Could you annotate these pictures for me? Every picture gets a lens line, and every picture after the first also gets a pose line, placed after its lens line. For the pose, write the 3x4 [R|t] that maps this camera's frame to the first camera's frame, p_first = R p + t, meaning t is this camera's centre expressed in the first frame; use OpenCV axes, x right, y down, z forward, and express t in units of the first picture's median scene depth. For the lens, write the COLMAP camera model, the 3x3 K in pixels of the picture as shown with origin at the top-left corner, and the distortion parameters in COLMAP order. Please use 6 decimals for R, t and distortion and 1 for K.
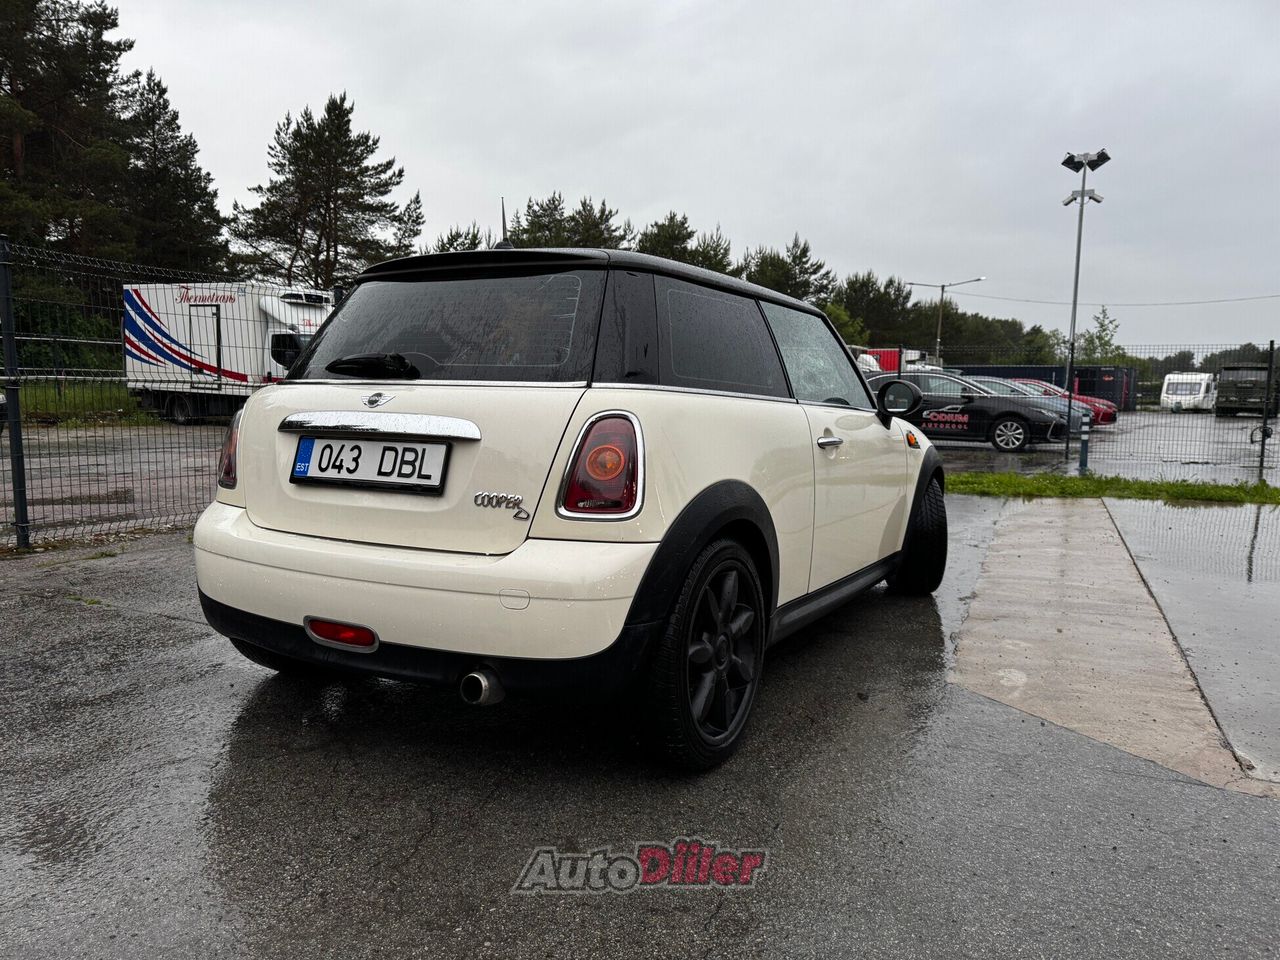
lens RADIAL K [[920.1, 0, 648.9], [0, 920.1, 481.2], [0, 0, 1]] dist [0.019979, -0.009448]
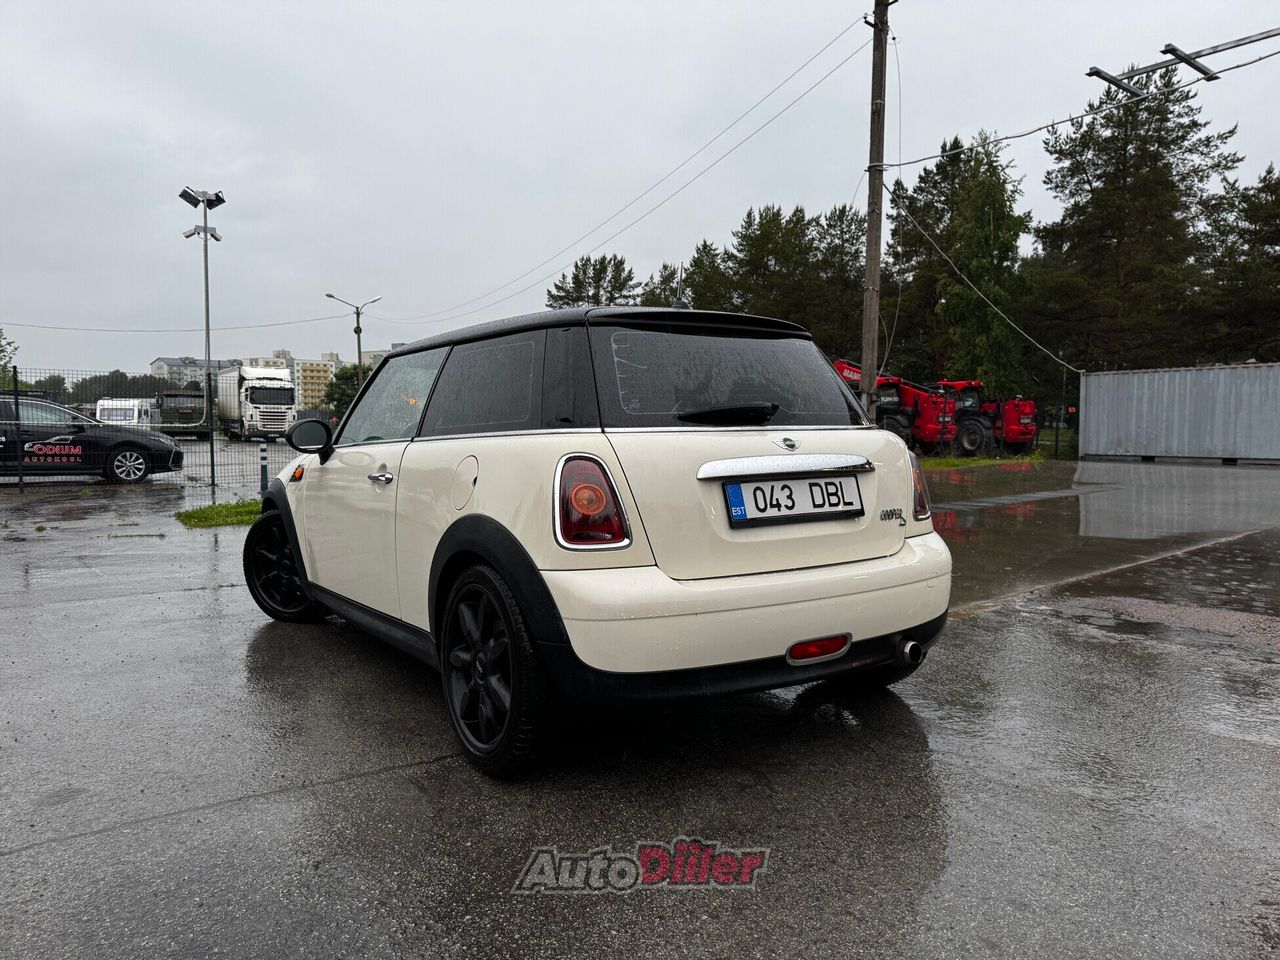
lens RADIAL K [[920.1, 0, 638.3], [0, 920.1, 483.2], [0, 0, 1]] dist [0.019979, -0.009448]
pose [[0.440916, -0.071585, 0.894689, -1.351583], [0.092678, 0.995117, 0.033947, -0.092108], [-0.892751, 0.067950, 0.445398, 0.627262]]
